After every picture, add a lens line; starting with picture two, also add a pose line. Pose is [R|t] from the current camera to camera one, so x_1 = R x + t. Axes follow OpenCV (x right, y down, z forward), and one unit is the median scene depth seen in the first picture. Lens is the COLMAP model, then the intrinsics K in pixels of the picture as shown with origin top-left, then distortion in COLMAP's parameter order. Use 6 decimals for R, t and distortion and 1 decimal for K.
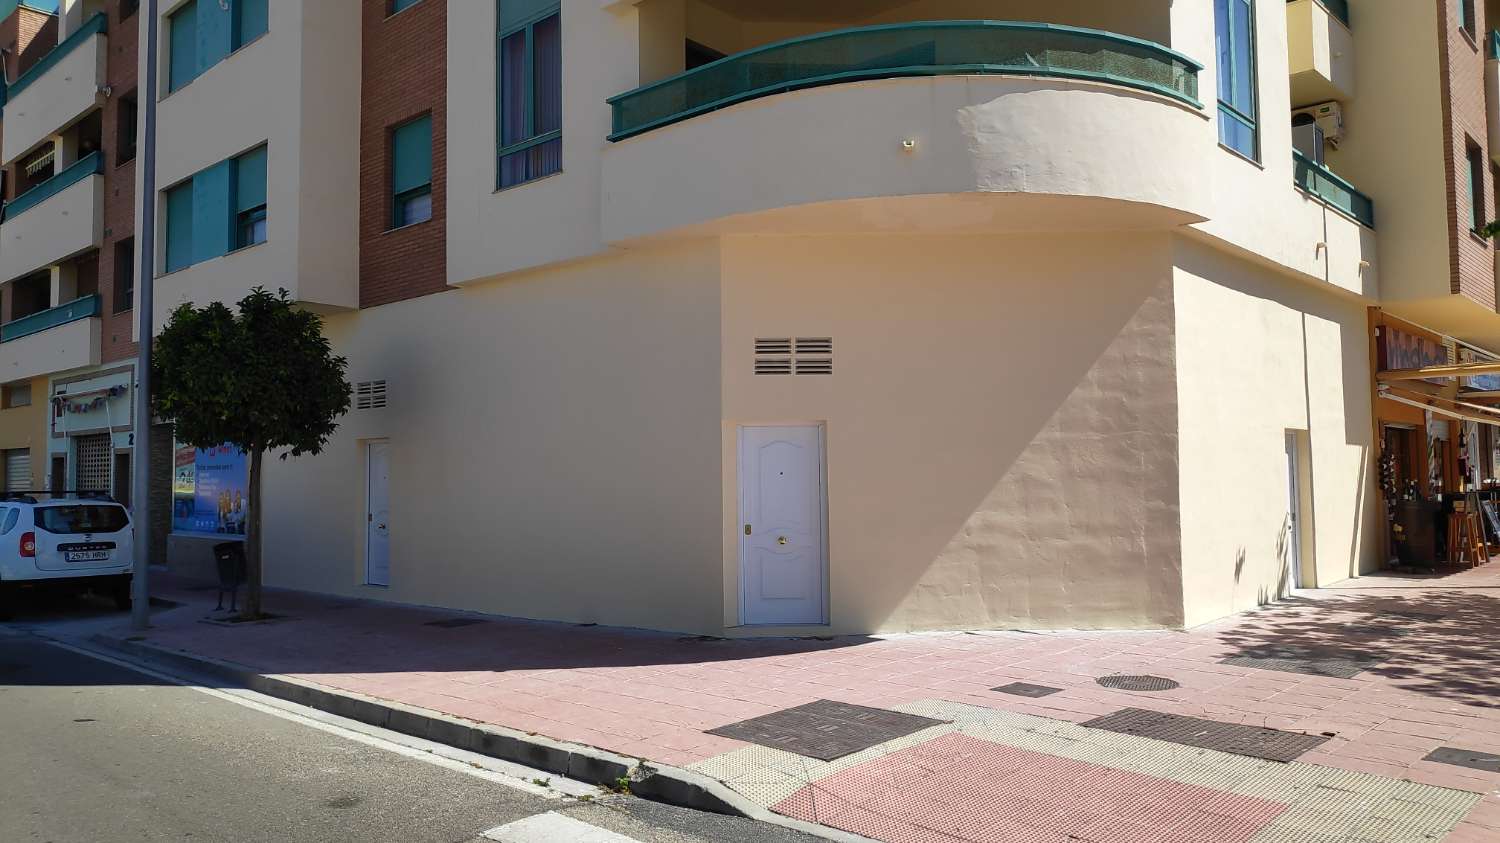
lens RADIAL K [[1057.6, 0, 750.0], [0, 1057.6, 421.5], [0, 0, 1]] dist [0.050063, -0.131968]
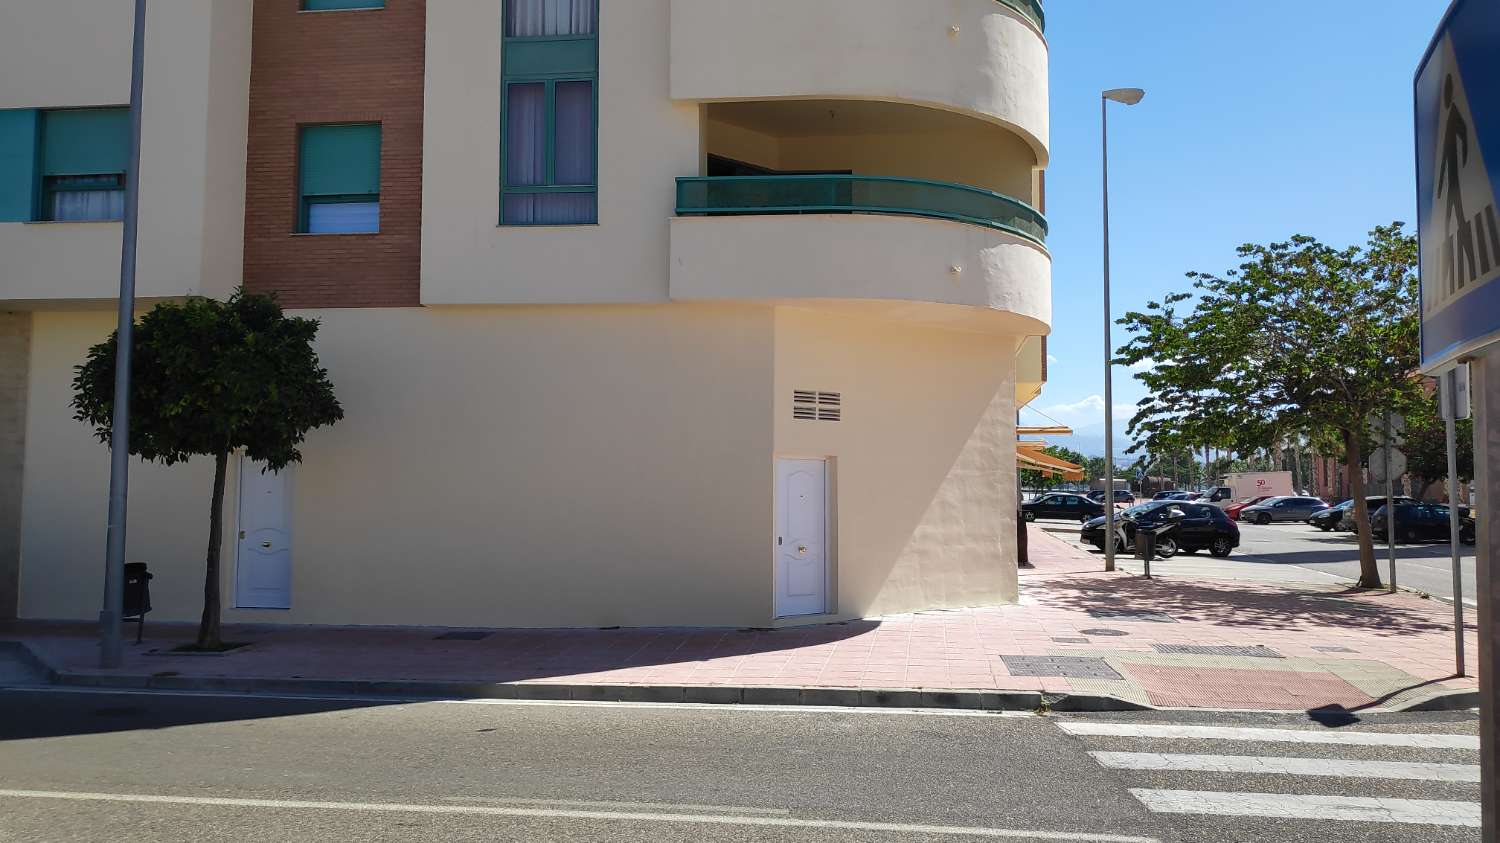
lens RADIAL K [[1041.9, 0, 748.9], [0, 1041.9, 407.7], [0, 0, 1]] dist [0.048737, -0.072105]
pose [[0.824643, 0.059726, 0.562491, -0.744954], [-0.044352, 0.998176, -0.040964, -0.003338], [-0.563911, 0.008833, 0.825788, -0.005382]]
